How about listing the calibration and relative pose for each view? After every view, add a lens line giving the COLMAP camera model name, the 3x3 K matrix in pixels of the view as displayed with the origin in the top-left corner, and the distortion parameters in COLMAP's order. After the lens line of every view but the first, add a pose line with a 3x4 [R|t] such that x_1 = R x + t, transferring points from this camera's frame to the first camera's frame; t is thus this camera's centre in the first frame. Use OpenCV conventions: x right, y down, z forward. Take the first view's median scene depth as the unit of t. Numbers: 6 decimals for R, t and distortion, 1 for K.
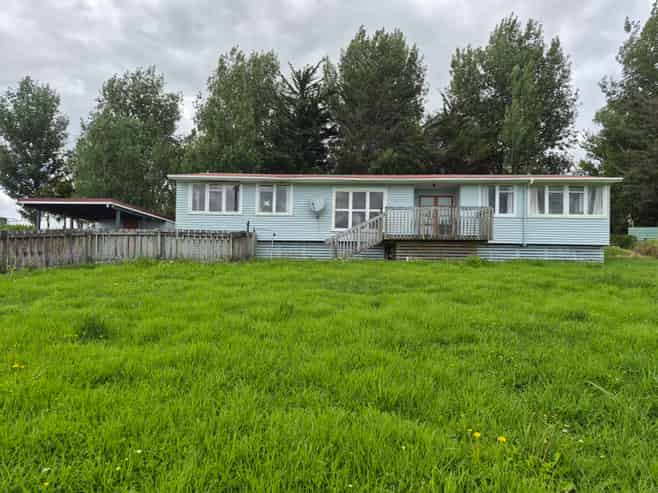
lens RADIAL K [[478.4, 0, 337.0], [0, 478.4, 249.7], [0, 0, 1]] dist [0.067204, -0.052395]
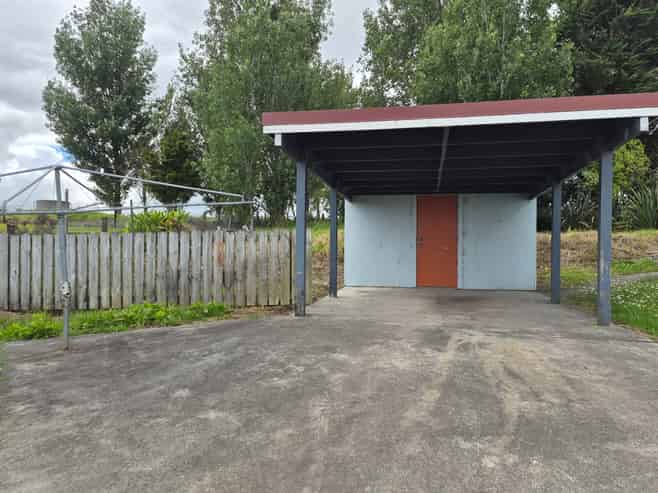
lens RADIAL K [[541.8, 0, 329.0], [0, 541.8, 246.5], [0, 0, 1]] dist [0.027248, -0.001972]
pose [[0.991860, -0.010903, -0.126863, -0.594136], [0.014497, 0.999518, 0.027440, -0.042177], [0.126503, -0.029055, 0.991541, 0.731369]]
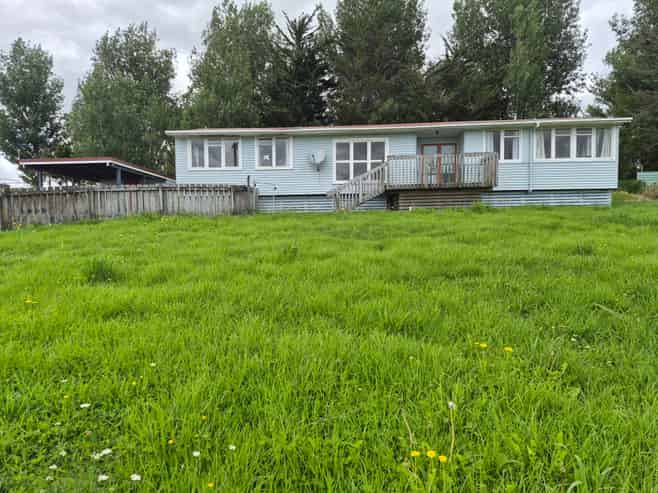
lens RADIAL K [[479.3, 0, 329.0], [0, 479.3, 246.5], [0, 0, 1]] dist [0.069748, -0.059138]
pose [[0.999389, -0.026941, -0.022288, -0.000988], [0.028568, 0.996681, 0.076227, 0.015107], [0.020160, -0.076817, 0.996841, 0.000864]]
